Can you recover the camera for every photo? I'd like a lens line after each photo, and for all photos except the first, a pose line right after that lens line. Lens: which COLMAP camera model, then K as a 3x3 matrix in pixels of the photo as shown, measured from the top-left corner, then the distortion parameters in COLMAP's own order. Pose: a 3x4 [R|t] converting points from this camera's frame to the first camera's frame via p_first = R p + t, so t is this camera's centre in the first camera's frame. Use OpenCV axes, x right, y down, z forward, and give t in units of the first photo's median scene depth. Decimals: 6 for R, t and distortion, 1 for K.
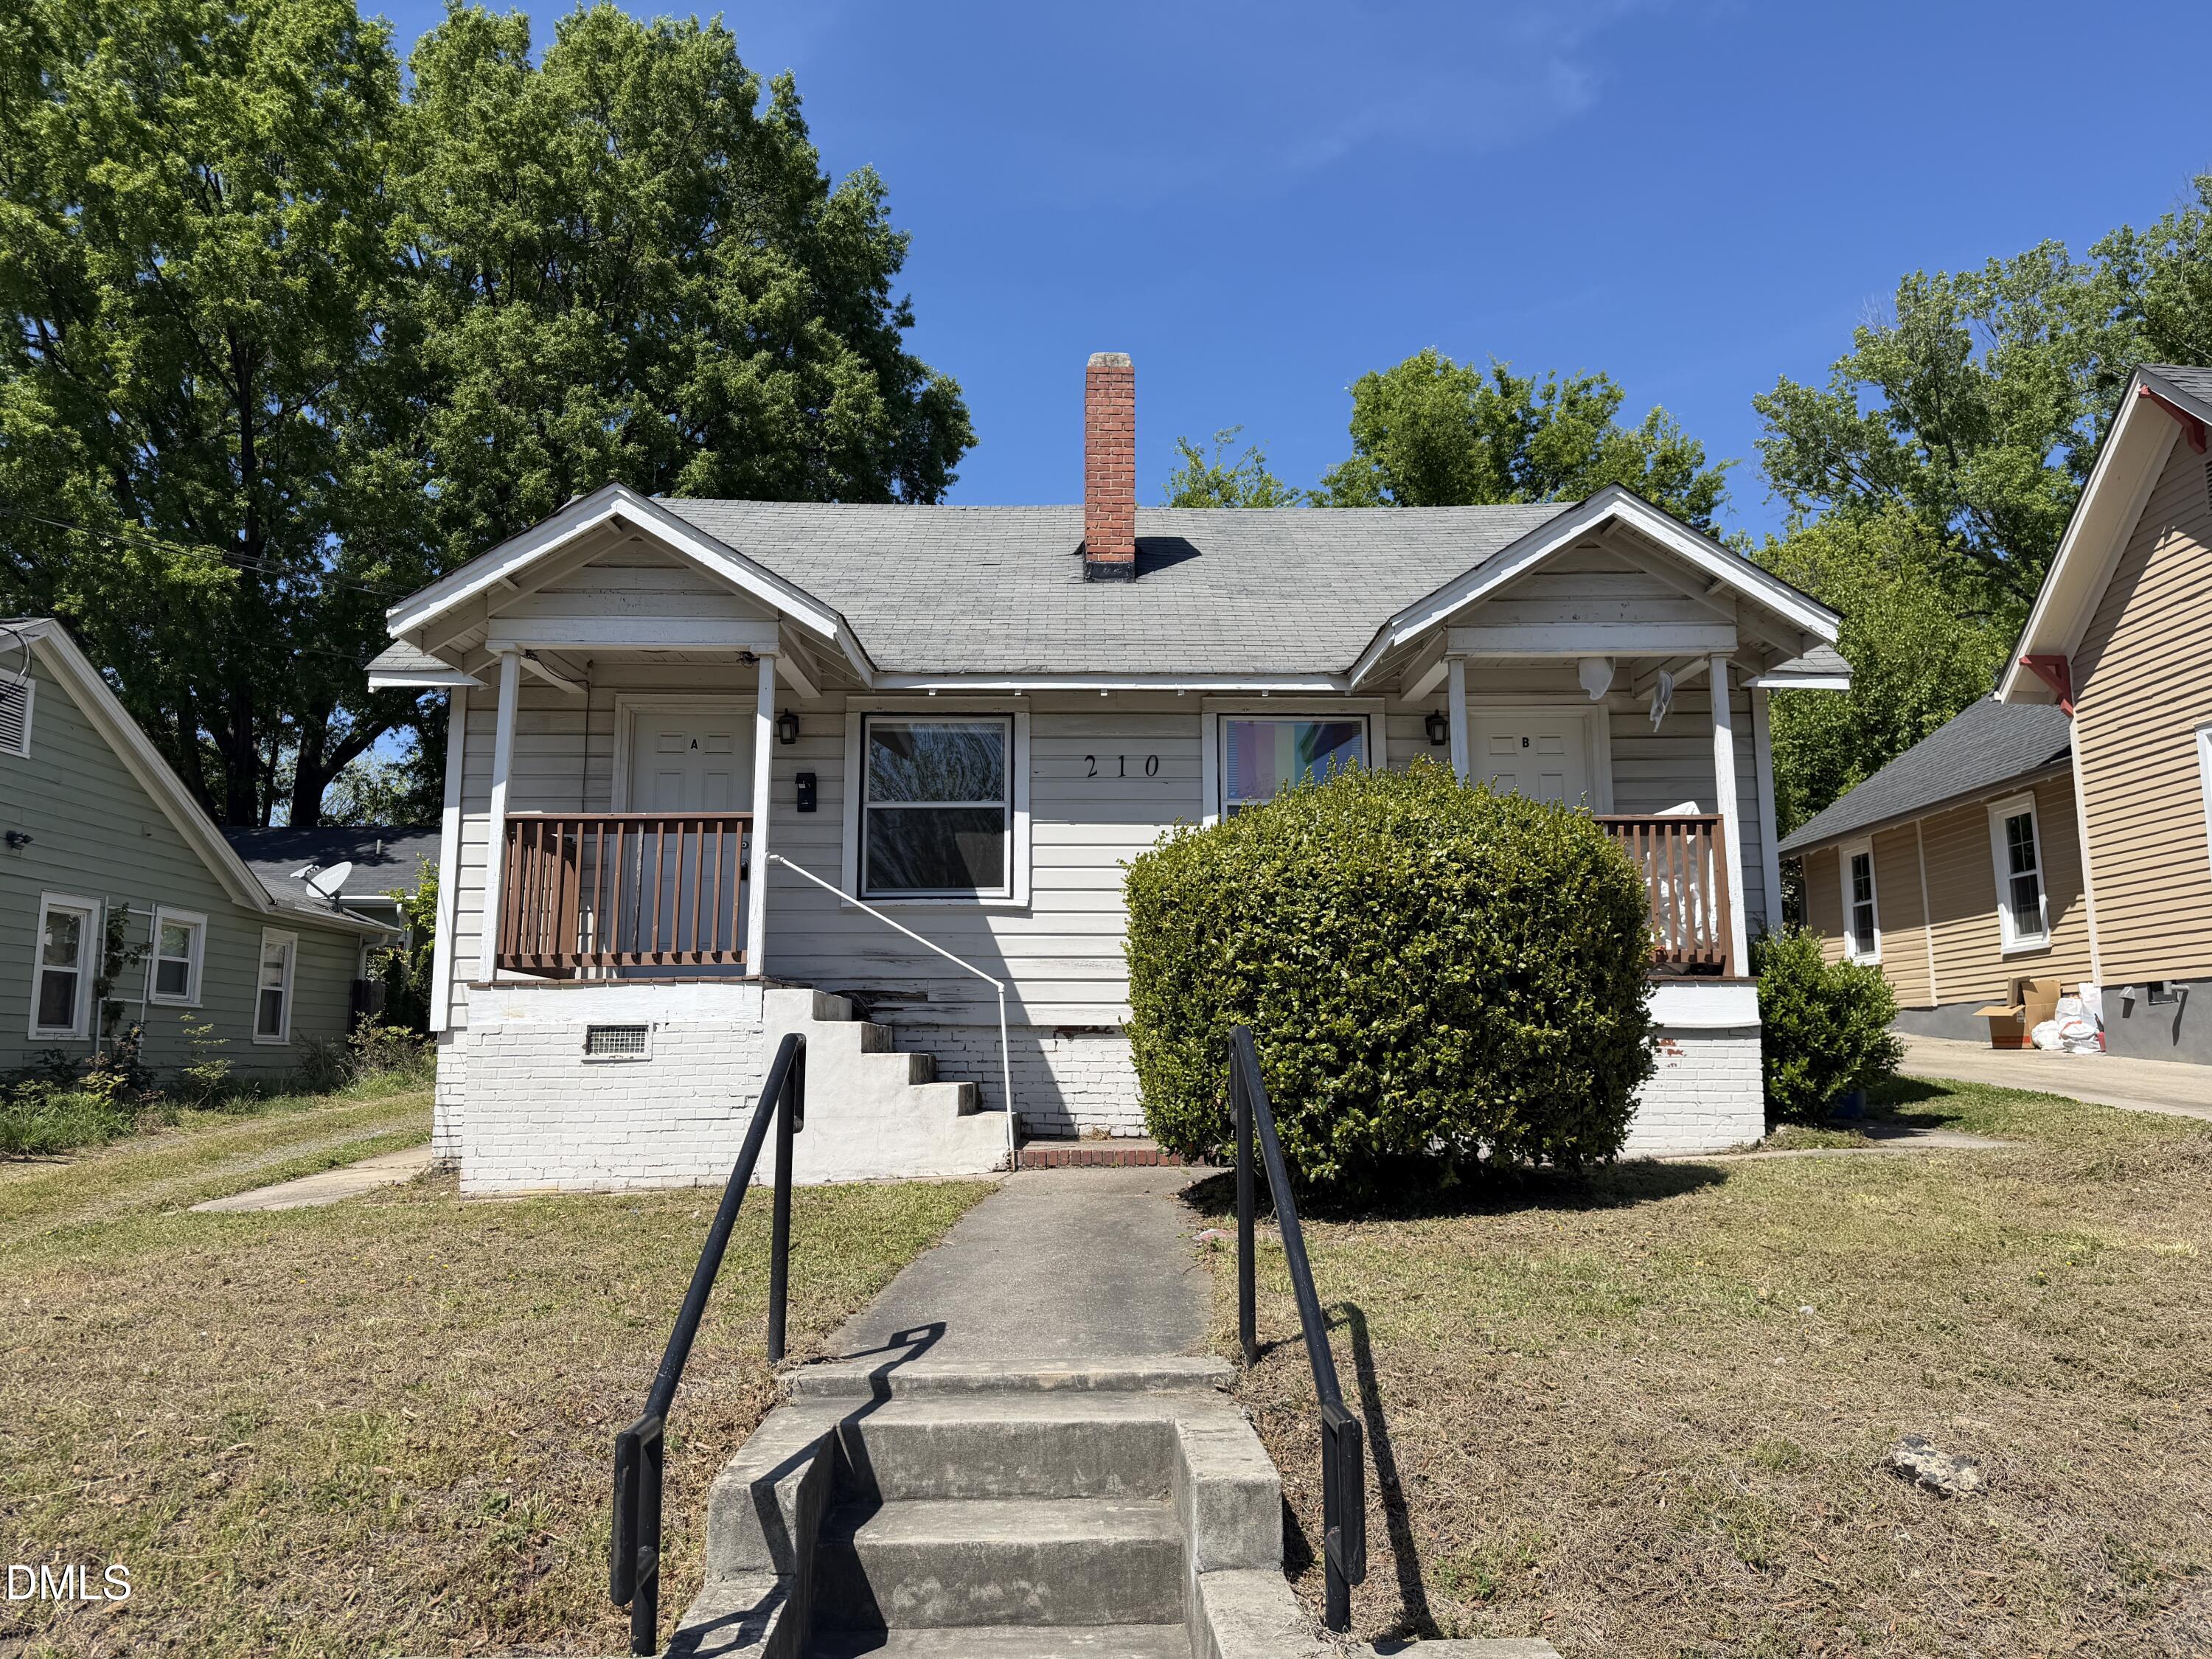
lens RADIAL K [[1560.5, 0, 1113.4], [0, 1560.5, 828.5], [0, 0, 1]] dist [0.036413, -0.051667]
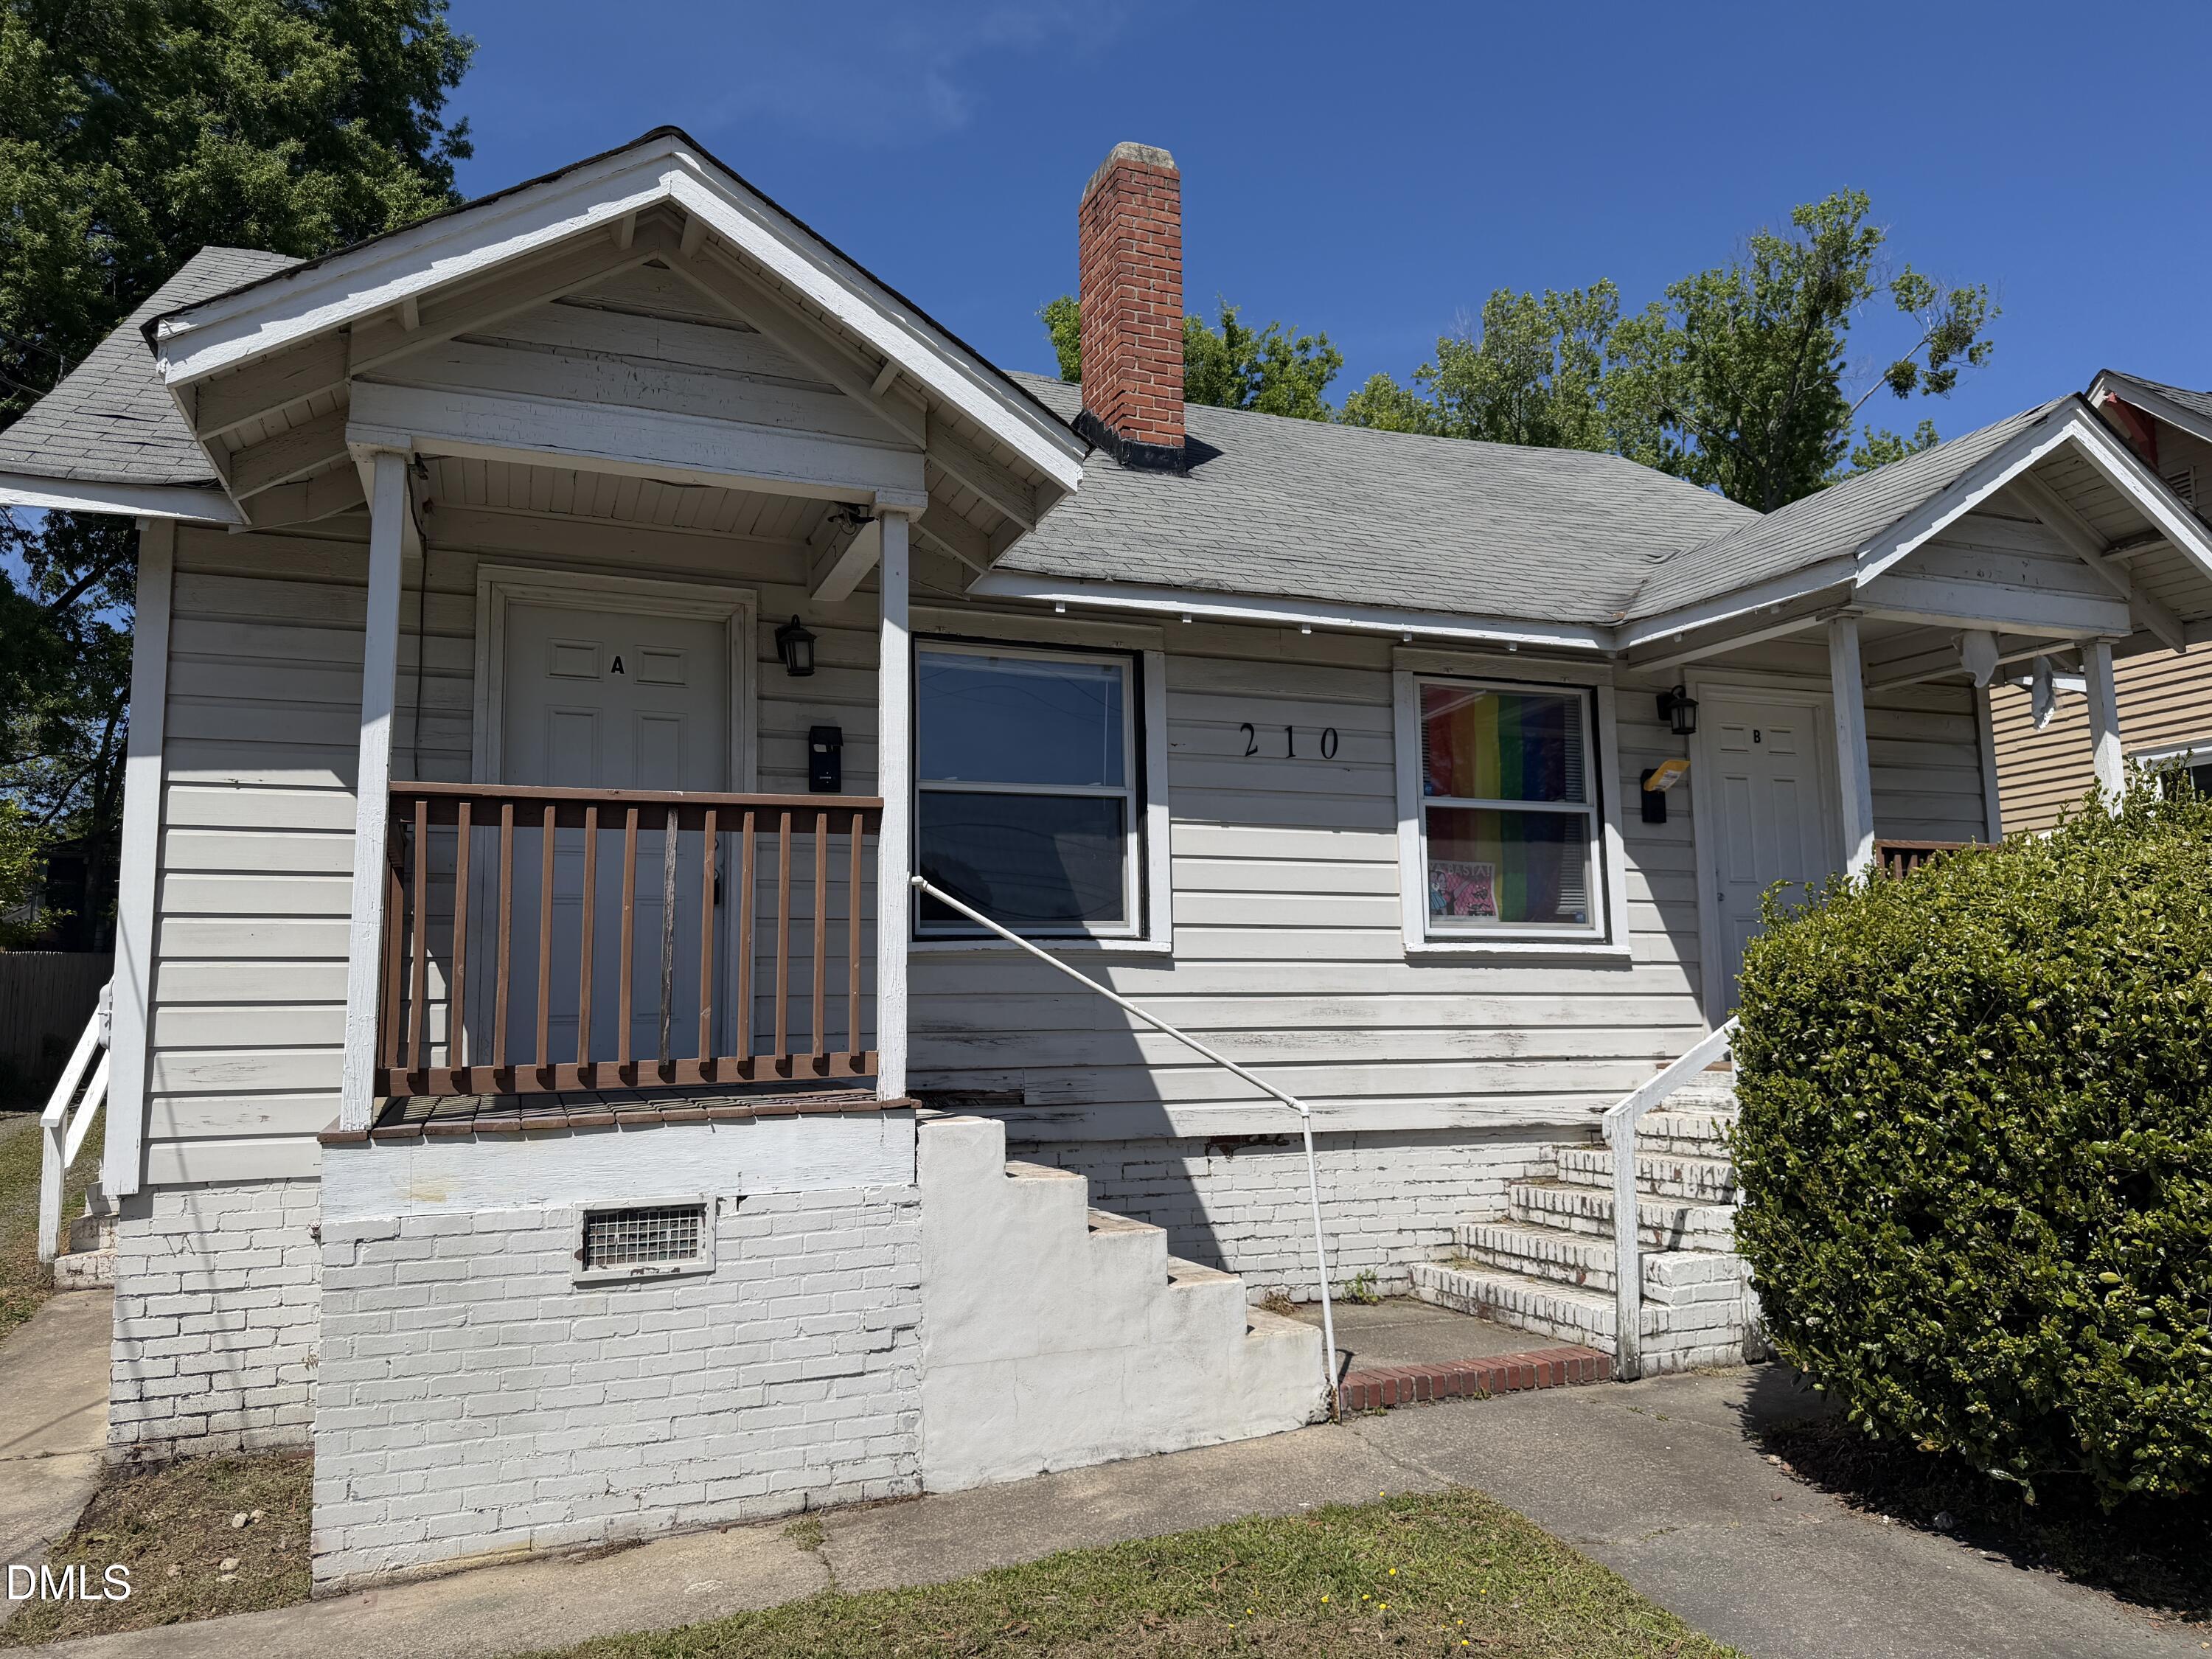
lens RADIAL K [[1560.5, 0, 1115.8], [0, 1560.5, 846.5], [0, 0, 1]] dist [0.036413, -0.051667]
pose [[0.933995, 0.027089, 0.356257, -0.301778], [-0.038164, 0.998981, 0.024095, -0.008363], [-0.355241, -0.036101, 0.934077, 0.398029]]
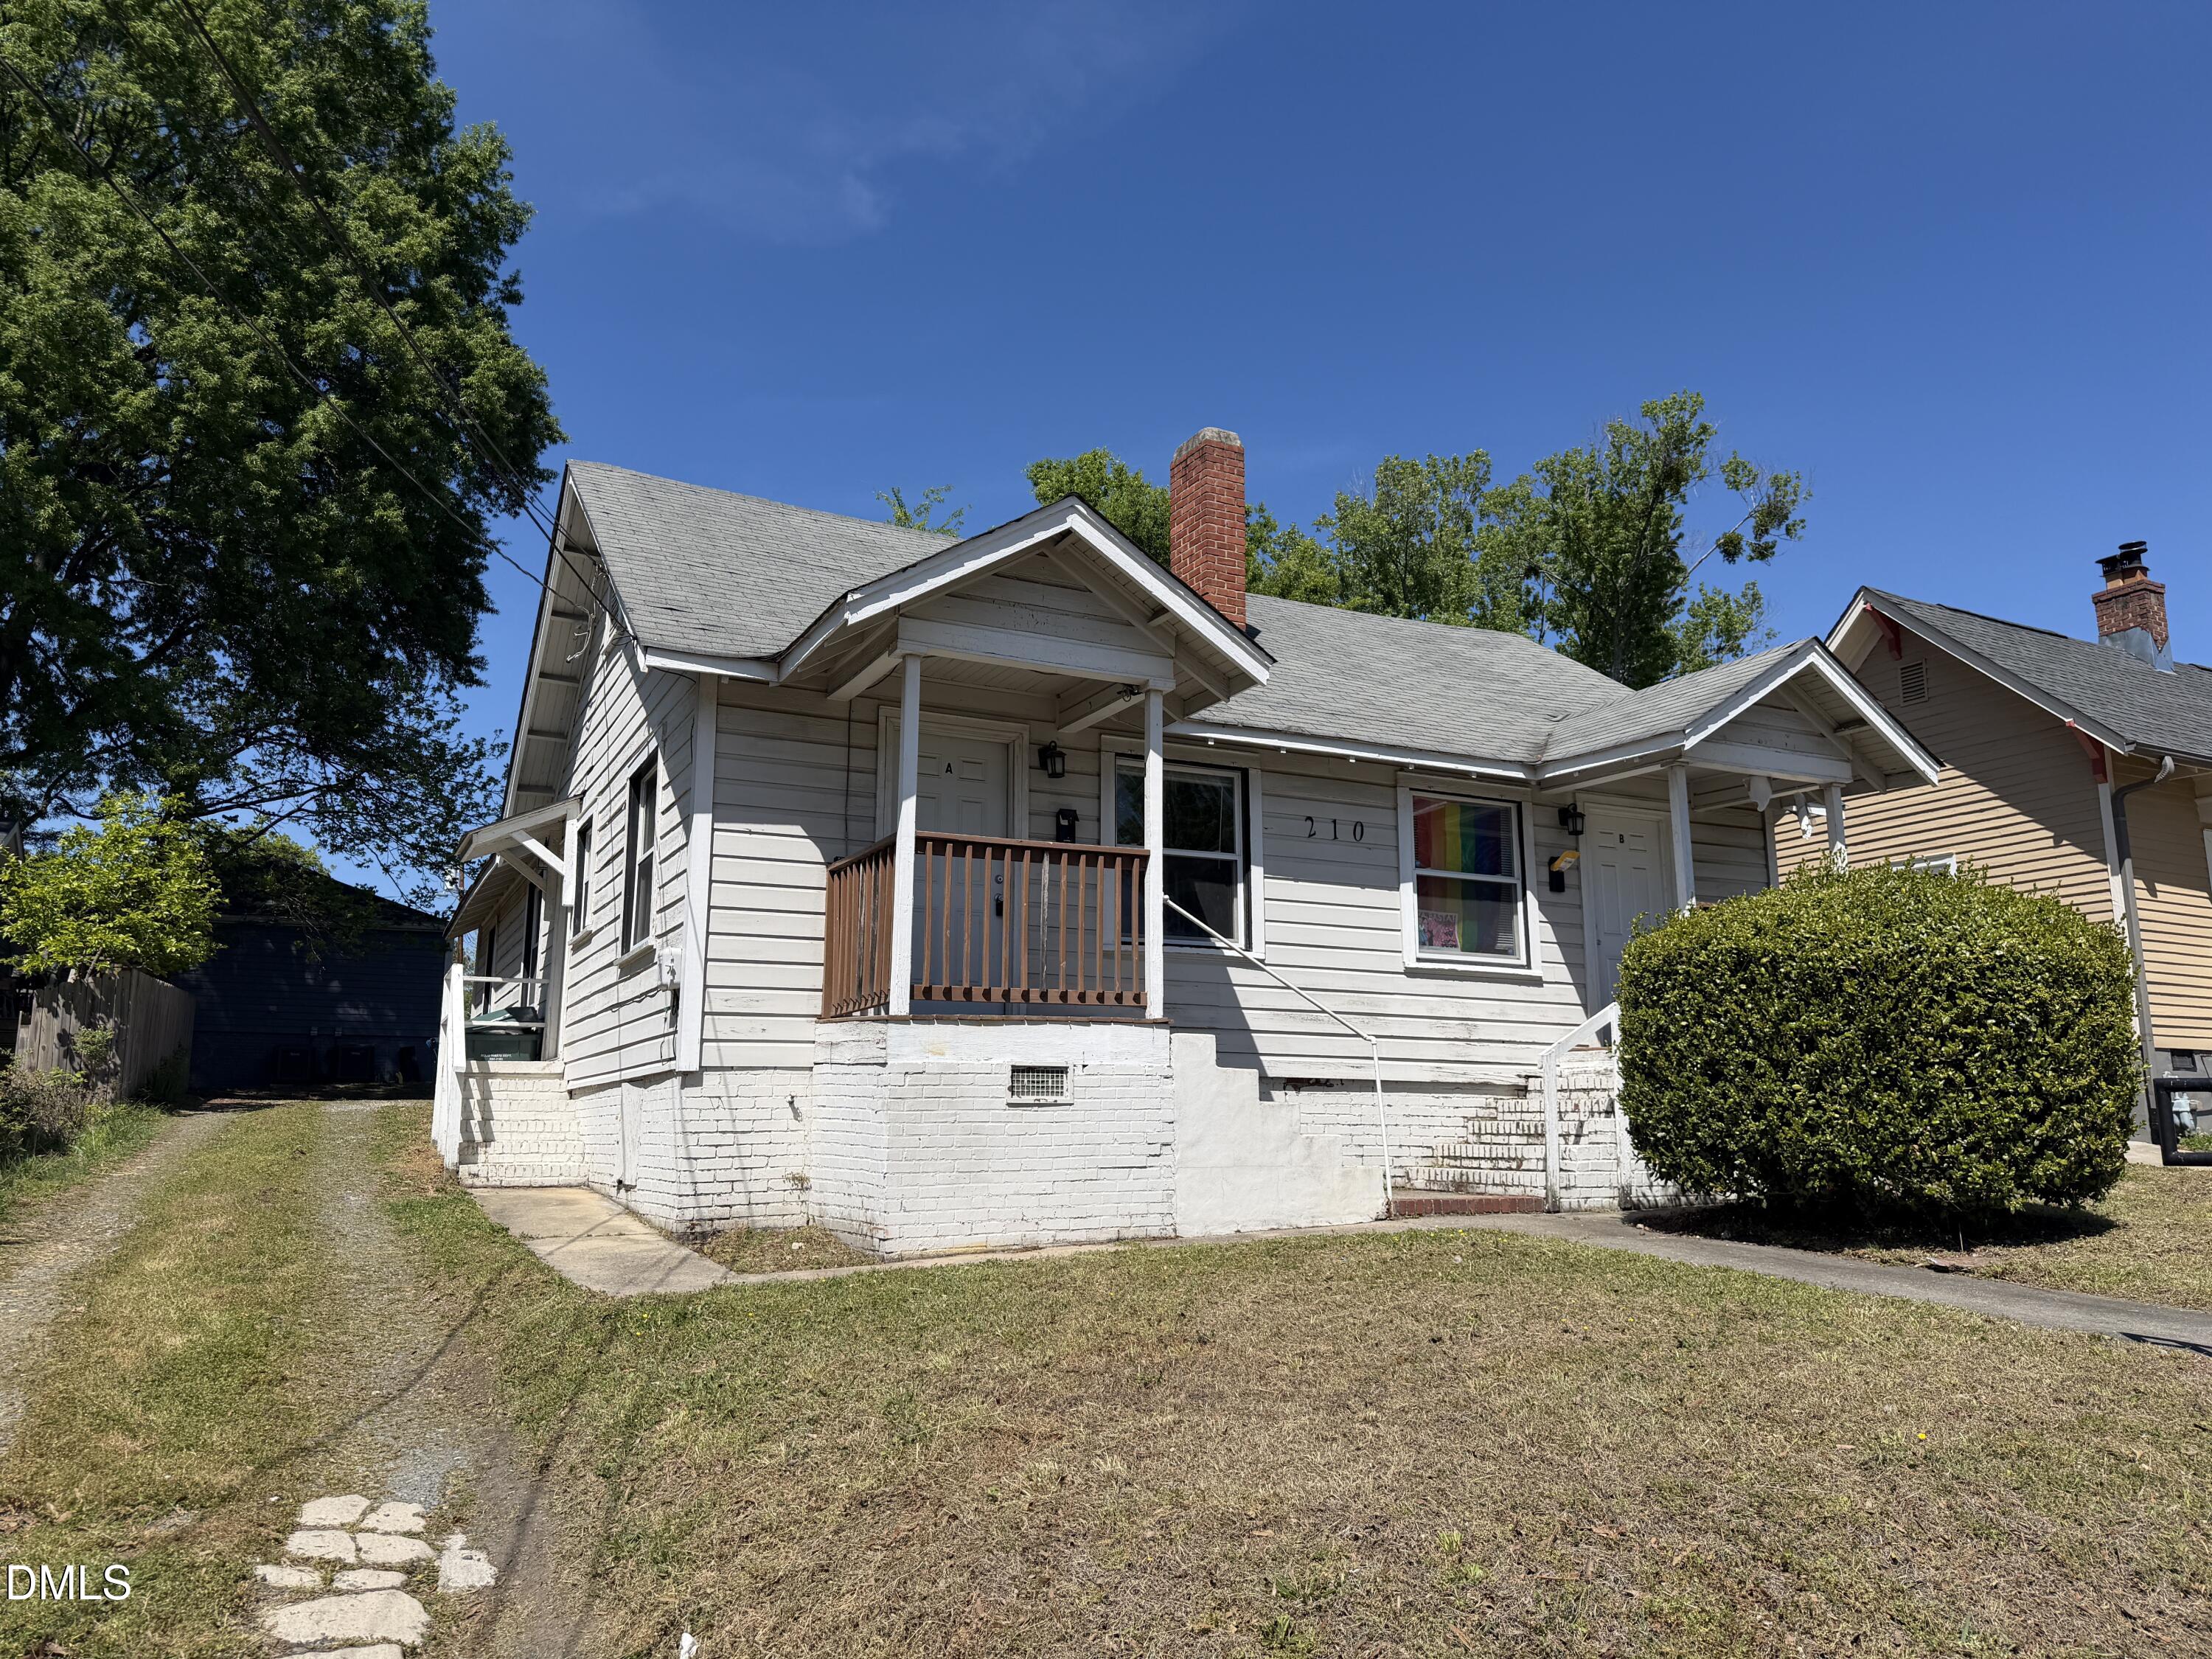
lens RADIAL K [[1560.5, 0, 1089.4], [0, 1560.5, 831.8], [0, 0, 1]] dist [0.036413, -0.051667]
pose [[0.903953, 0.084279, 0.419244, -0.582450], [-0.069220, 0.996295, -0.051034, 0.026251], [-0.421992, 0.017112, 0.906438, 0.118469]]
